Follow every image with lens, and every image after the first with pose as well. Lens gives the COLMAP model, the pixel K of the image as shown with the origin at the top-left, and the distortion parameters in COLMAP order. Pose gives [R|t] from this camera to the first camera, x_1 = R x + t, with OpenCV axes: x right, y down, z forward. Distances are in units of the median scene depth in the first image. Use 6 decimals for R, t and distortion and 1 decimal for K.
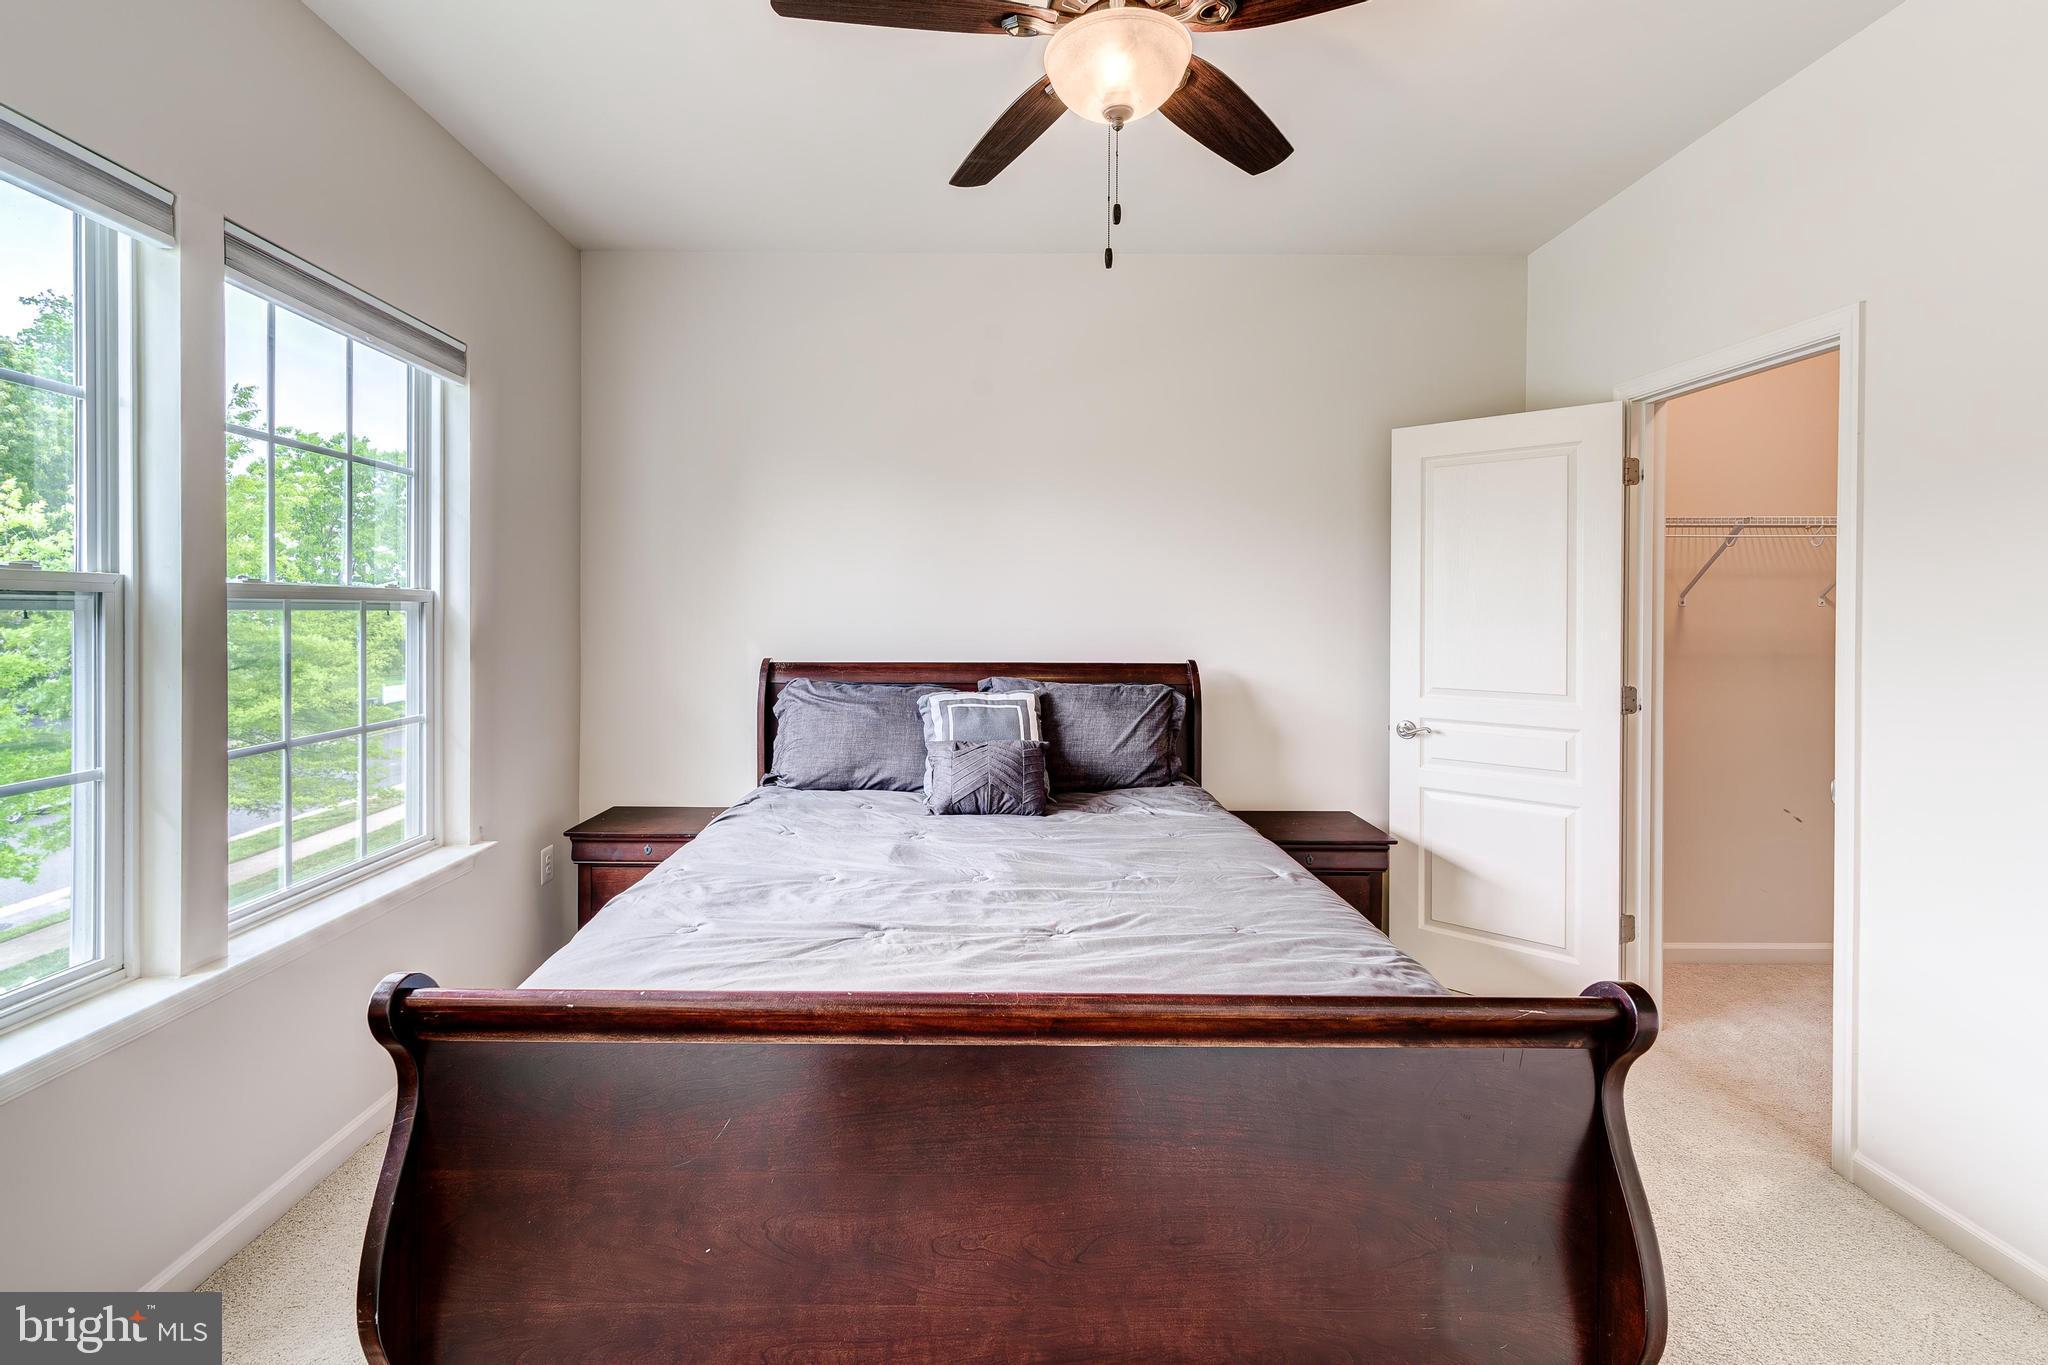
lens RADIAL K [[897.4, 0, 1017.3], [0, 897.4, 615.5], [0, 0, 1]] dist [0.004514, -0.000500]
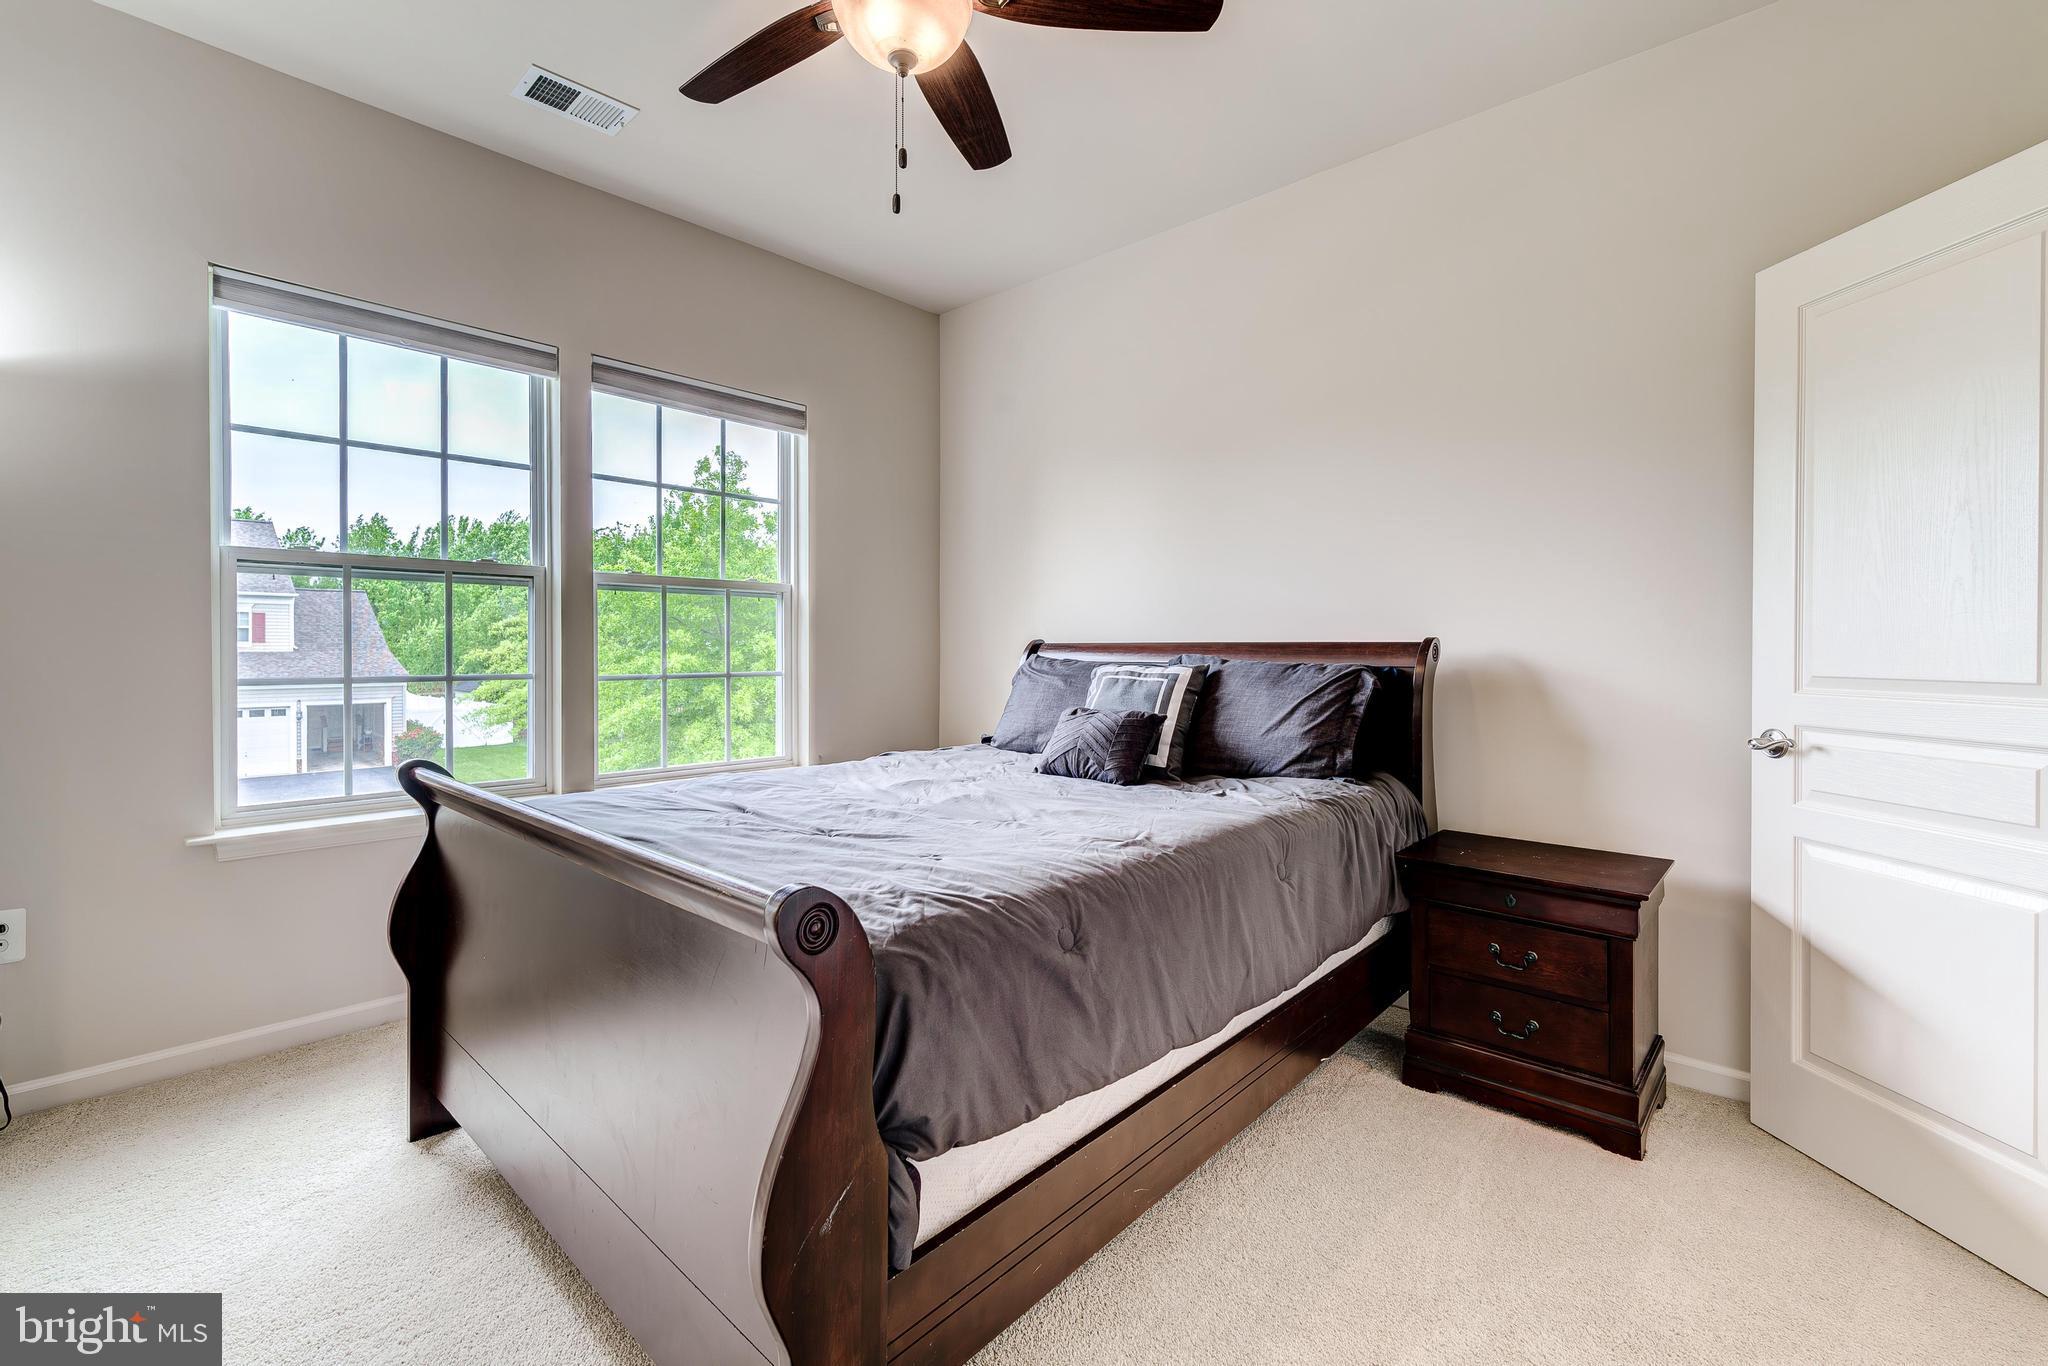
lens RADIAL K [[897.4, 0, 1015.0], [0, 897.4, 654.5], [0, 0, 1]] dist [0.004514, -0.000500]
pose [[0.731282, 0.004725, -0.682059, 0.535160], [-0.001662, 0.999985, 0.005146, 0.069819], [0.682074, -0.002630, 0.731279, 0.193779]]
